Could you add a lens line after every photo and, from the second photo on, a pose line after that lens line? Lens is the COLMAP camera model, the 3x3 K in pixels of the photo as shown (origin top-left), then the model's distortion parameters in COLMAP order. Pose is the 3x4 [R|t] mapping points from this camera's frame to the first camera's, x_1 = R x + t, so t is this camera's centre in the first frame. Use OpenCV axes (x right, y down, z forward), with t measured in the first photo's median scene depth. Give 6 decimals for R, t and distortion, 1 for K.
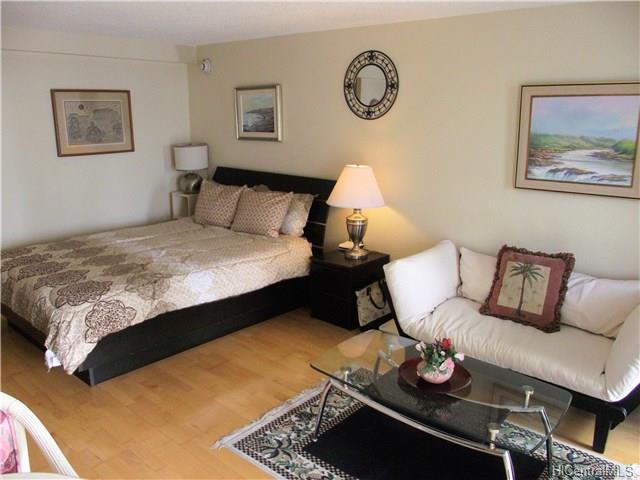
lens RADIAL K [[538.4, 0, 320.0], [0, 538.4, 240.0], [0, 0, 1]] dist [-0.042483, 0.012608]
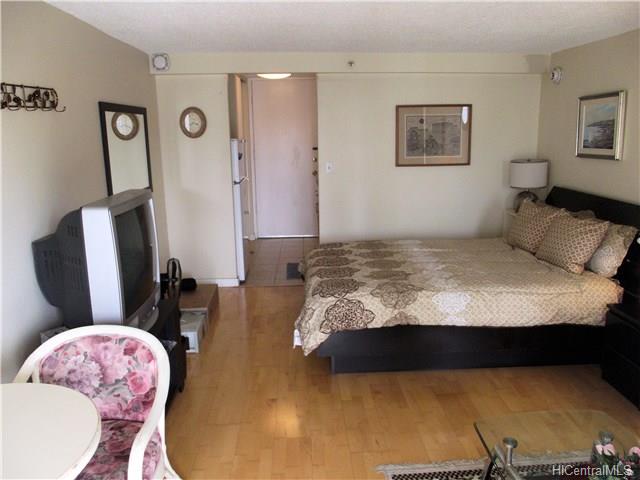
lens RADIAL K [[538.4, 0, 320.0], [0, 538.4, 240.0], [0, 0, 1]] dist [-0.042483, 0.012608]
pose [[0.705890, 0.133704, -0.695588, 0.226094], [-0.154914, 0.987390, 0.032586, -0.022542], [0.691174, 0.084754, 0.717701, 0.136060]]
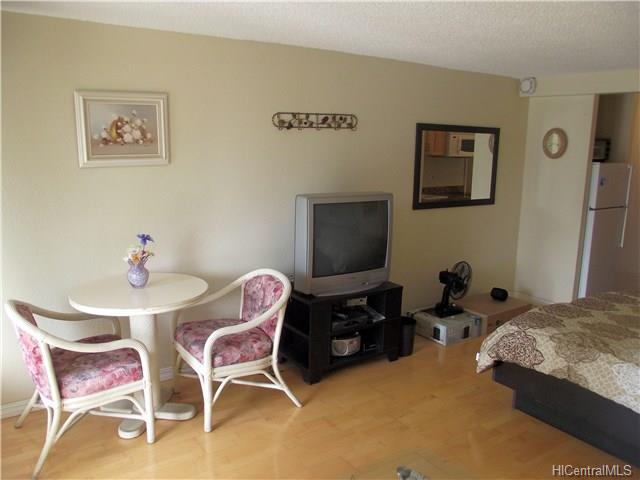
lens RADIAL K [[538.4, 0, 320.0], [0, 538.4, 240.0], [0, 0, 1]] dist [-0.042483, 0.012608]
pose [[-0.230699, 0.172500, -0.957612, 0.487256], [-0.258356, 0.937975, 0.231203, -0.143284], [0.938099, 0.300744, -0.171824, 0.580725]]
